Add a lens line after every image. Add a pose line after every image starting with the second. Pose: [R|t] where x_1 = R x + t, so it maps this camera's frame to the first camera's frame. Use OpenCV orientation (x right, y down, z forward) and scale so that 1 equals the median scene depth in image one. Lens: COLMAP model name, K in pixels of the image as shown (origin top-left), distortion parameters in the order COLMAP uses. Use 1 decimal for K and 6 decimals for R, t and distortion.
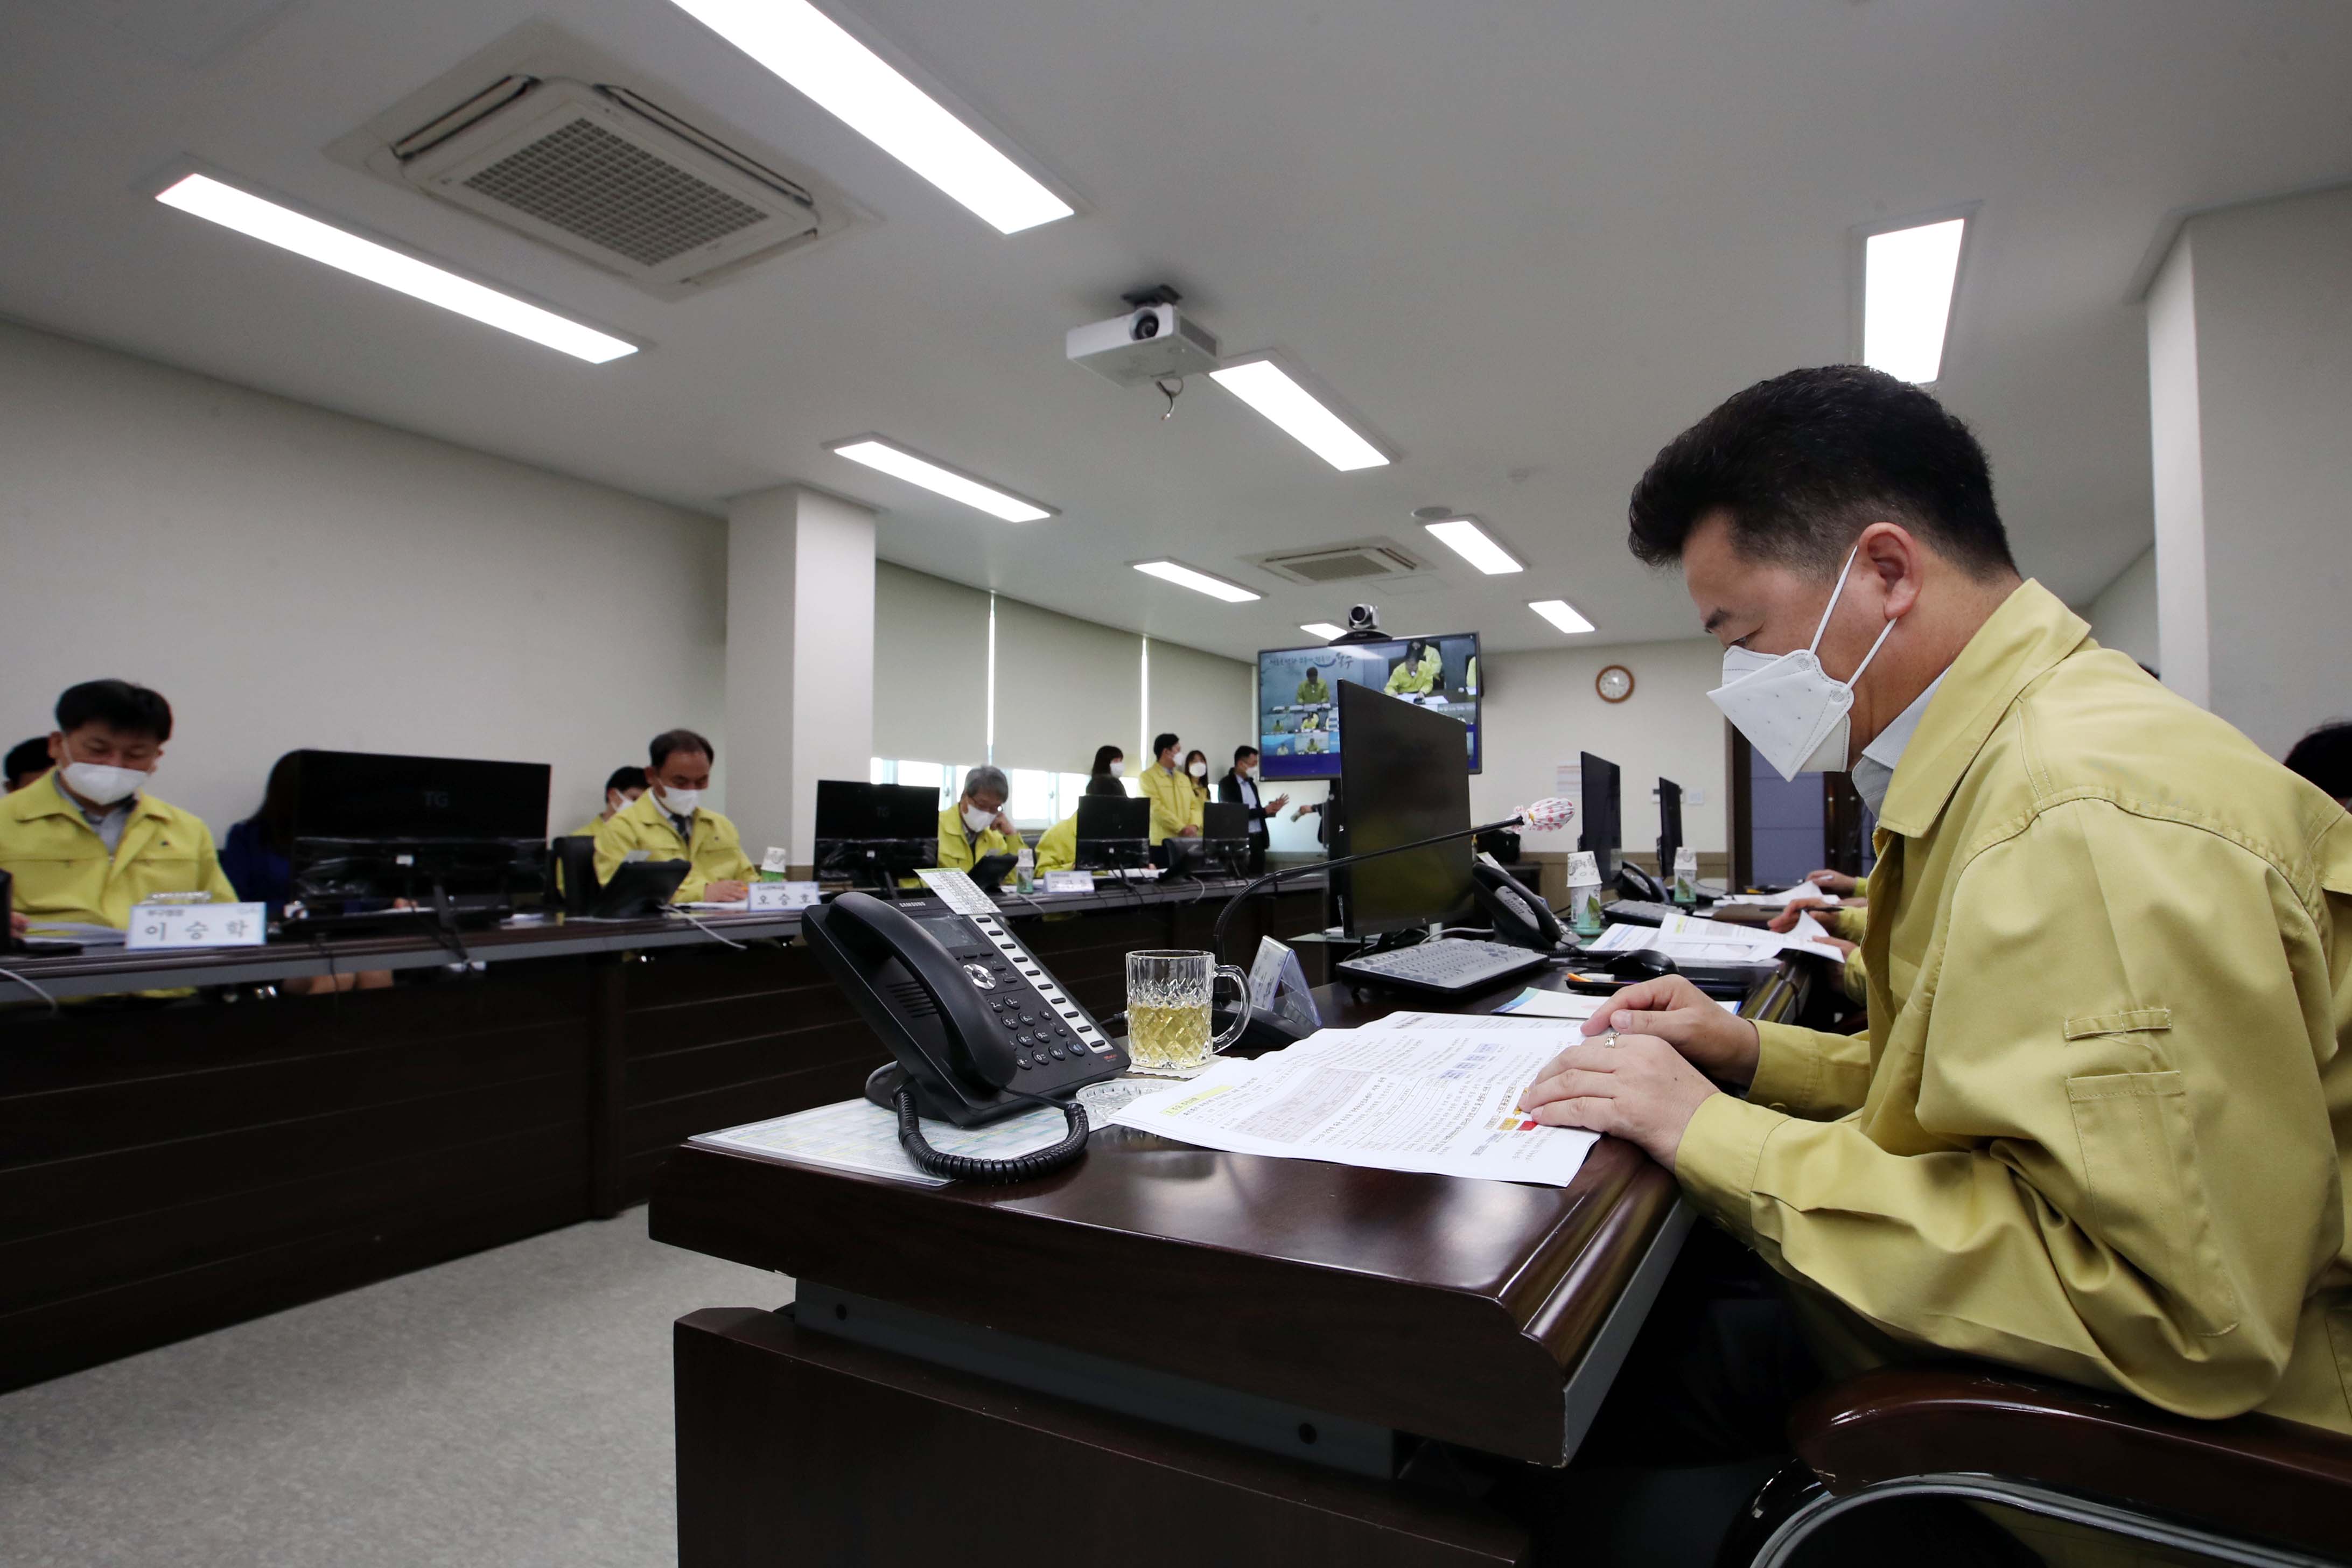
lens RADIAL K [[1094.5, 0, 1272.5], [0, 1094.5, 787.1], [0, 0, 1]] dist [-0.067460, 0.021667]
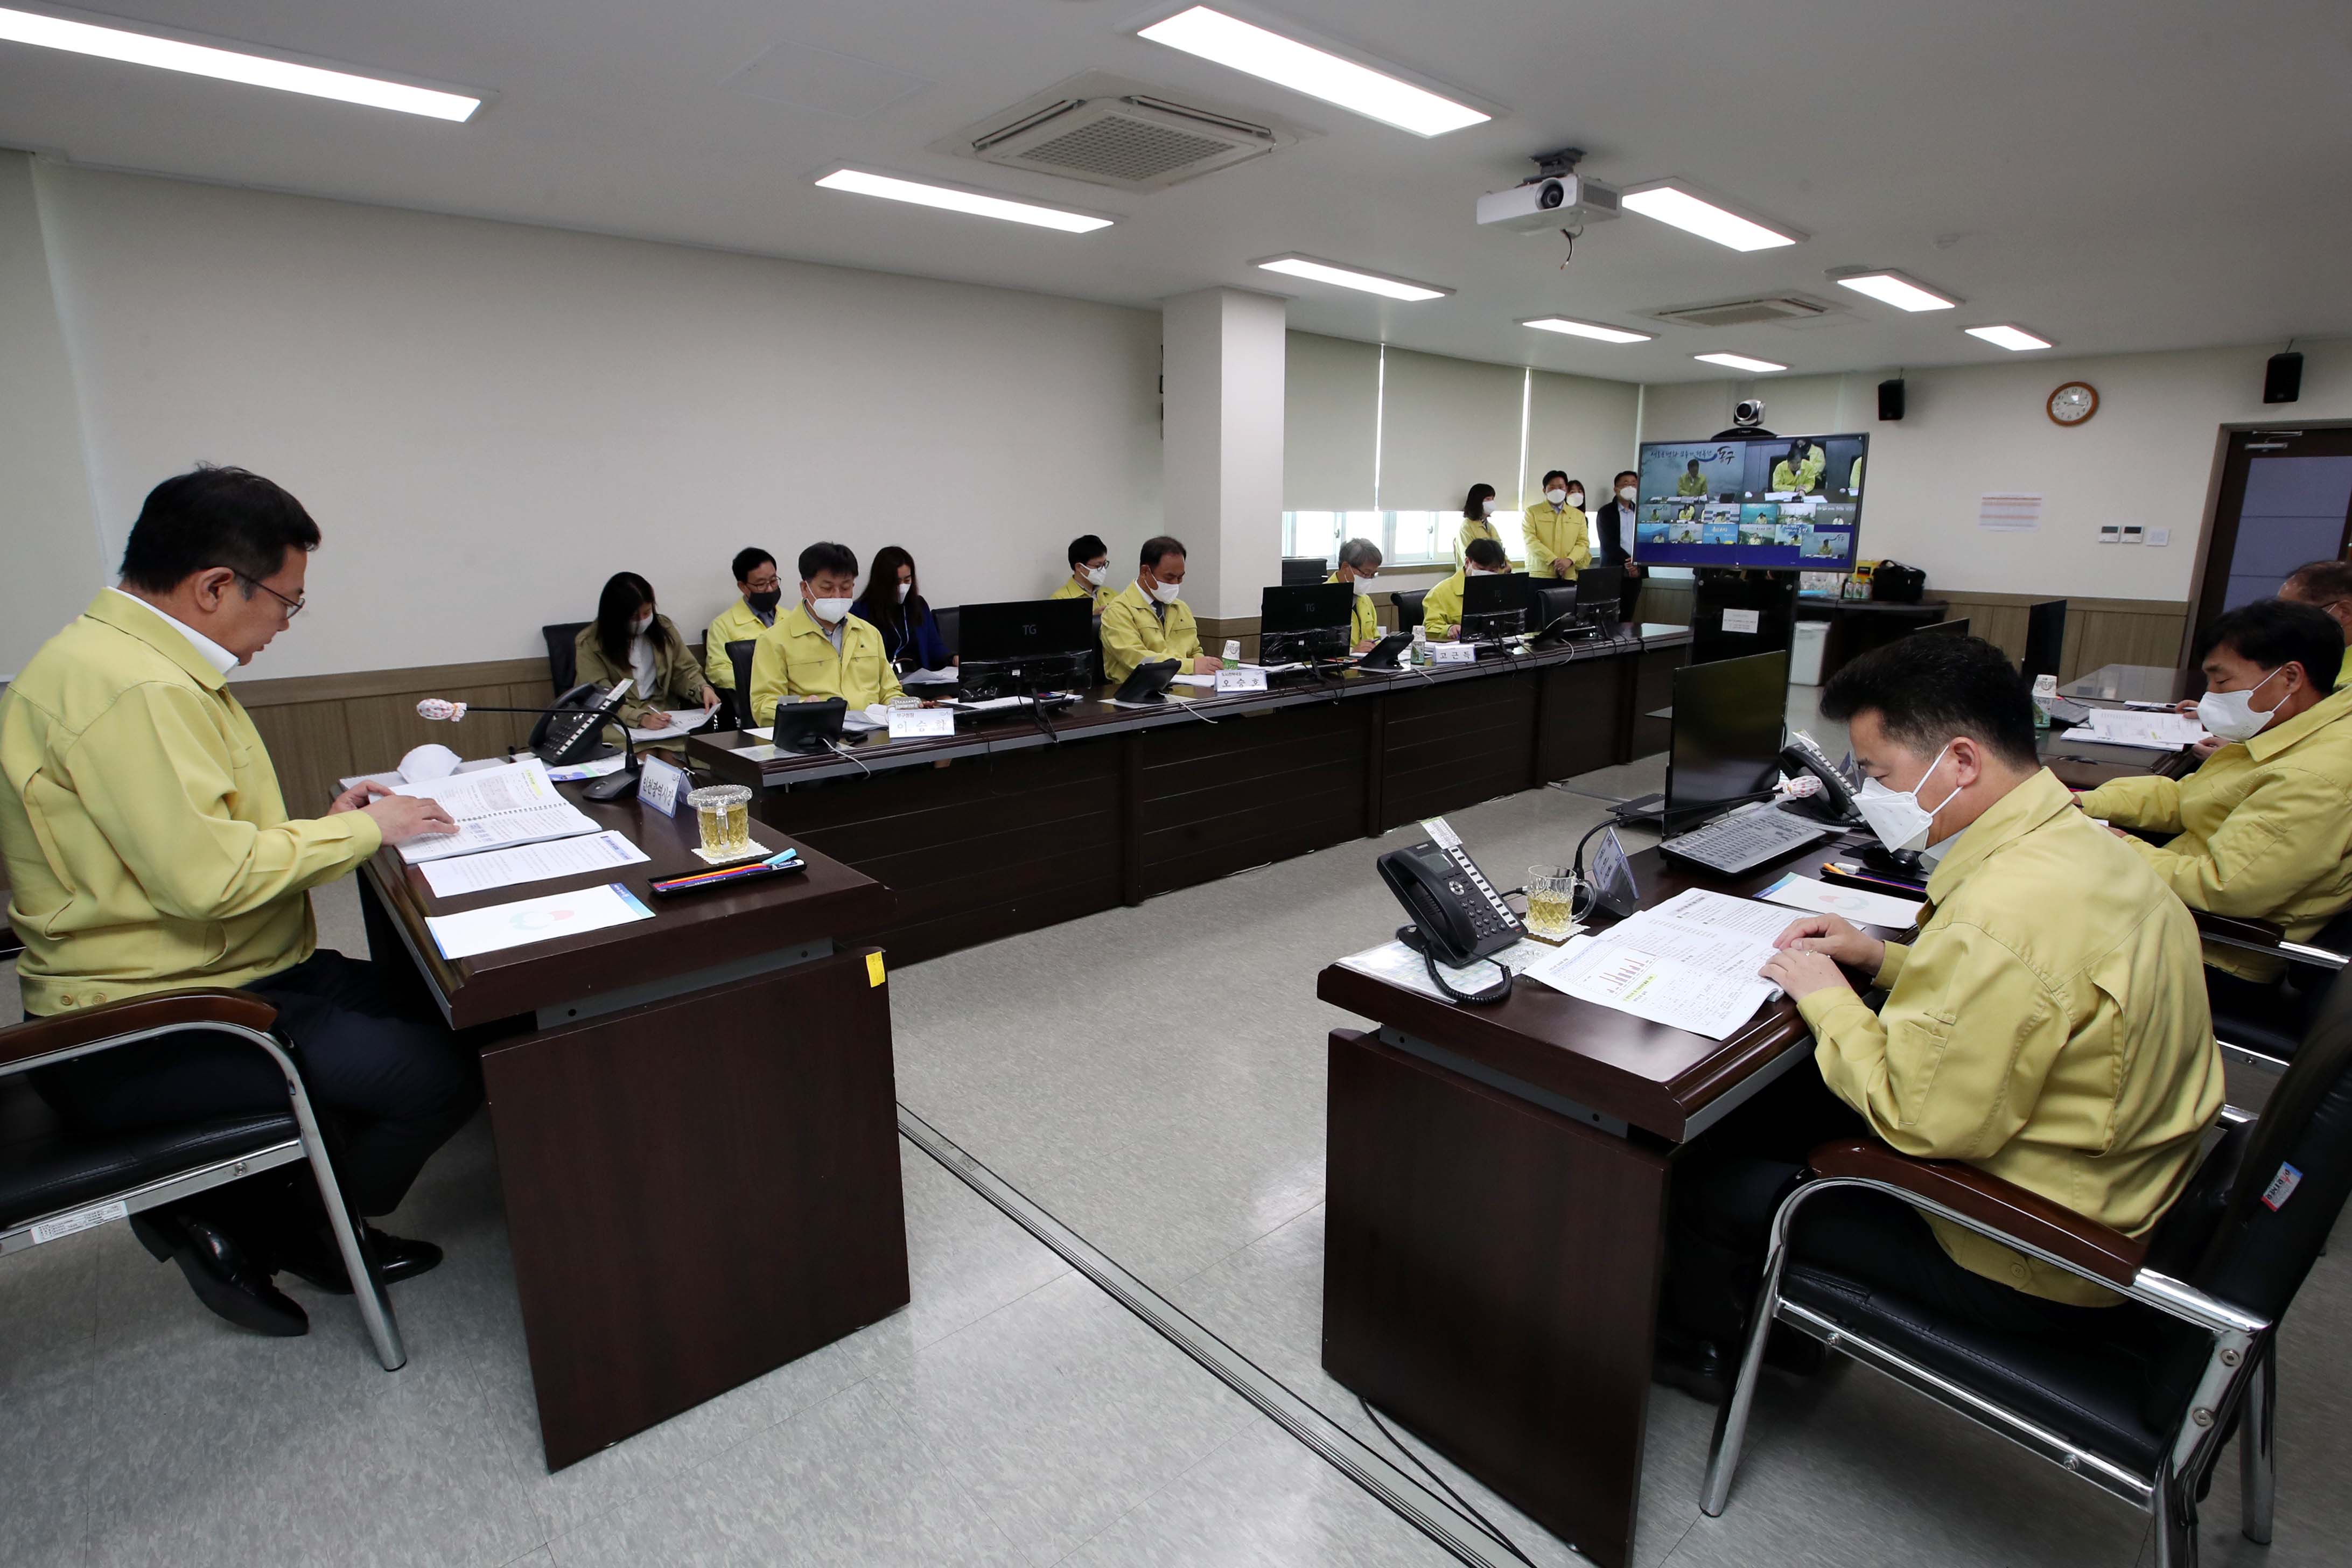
lens RADIAL K [[1094.5, 0, 1272.5], [0, 1094.5, 787.1], [0, 0, 1]] dist [-0.067460, 0.021667]
pose [[0.946361, 0.087840, -0.310943, 0.005526], [0.001054, 0.961494, 0.274824, -0.145746], [0.323110, -0.260410, 0.909828, -0.234222]]
